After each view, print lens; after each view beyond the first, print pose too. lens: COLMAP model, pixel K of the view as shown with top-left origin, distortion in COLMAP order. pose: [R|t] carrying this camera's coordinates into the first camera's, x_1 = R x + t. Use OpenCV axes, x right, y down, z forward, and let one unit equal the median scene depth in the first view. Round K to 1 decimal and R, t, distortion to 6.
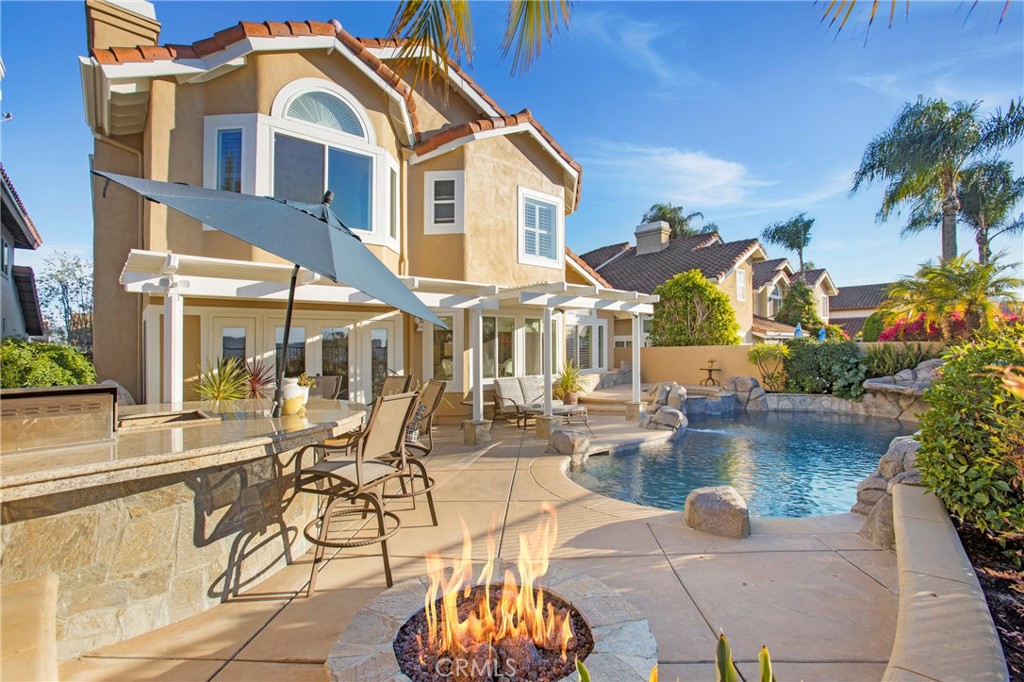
lens RADIAL K [[491.9, 0, 512.0], [0, 491.9, 341.0], [0, 0, 1]] dist [-0.002678, -0.000107]
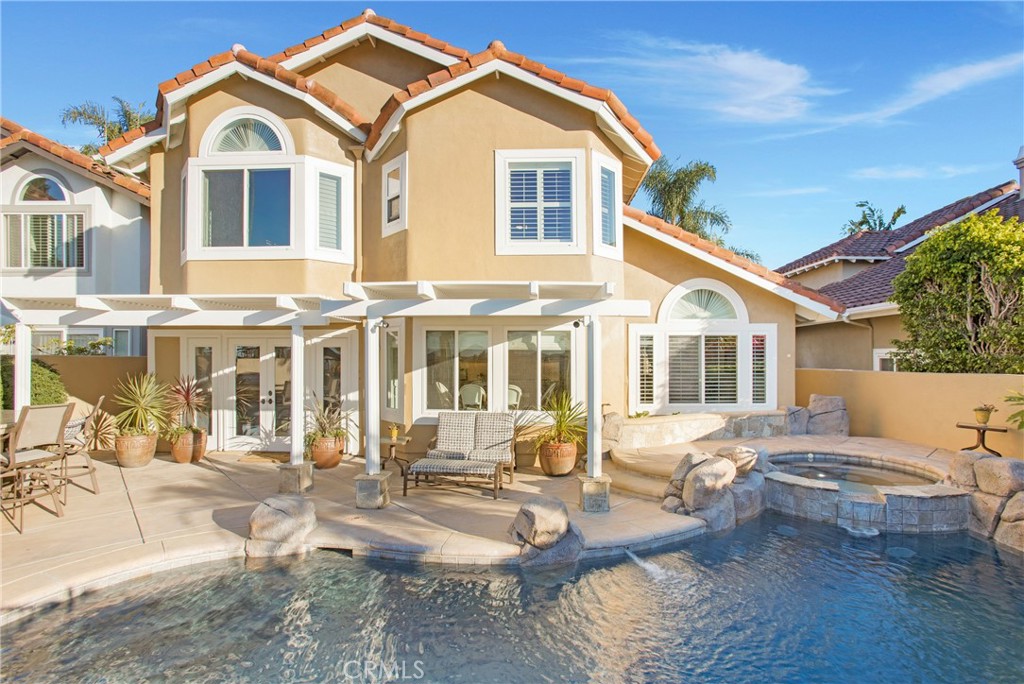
lens RADIAL K [[491.9, 0, 512.0], [0, 491.9, 342.0], [0, 0, 1]] dist [-0.002678, -0.000107]
pose [[0.711999, -0.009903, -0.702110, 0.595513], [0.000342, 0.999905, -0.013757, -0.020788], [0.702180, 0.009555, 0.711935, 0.545678]]
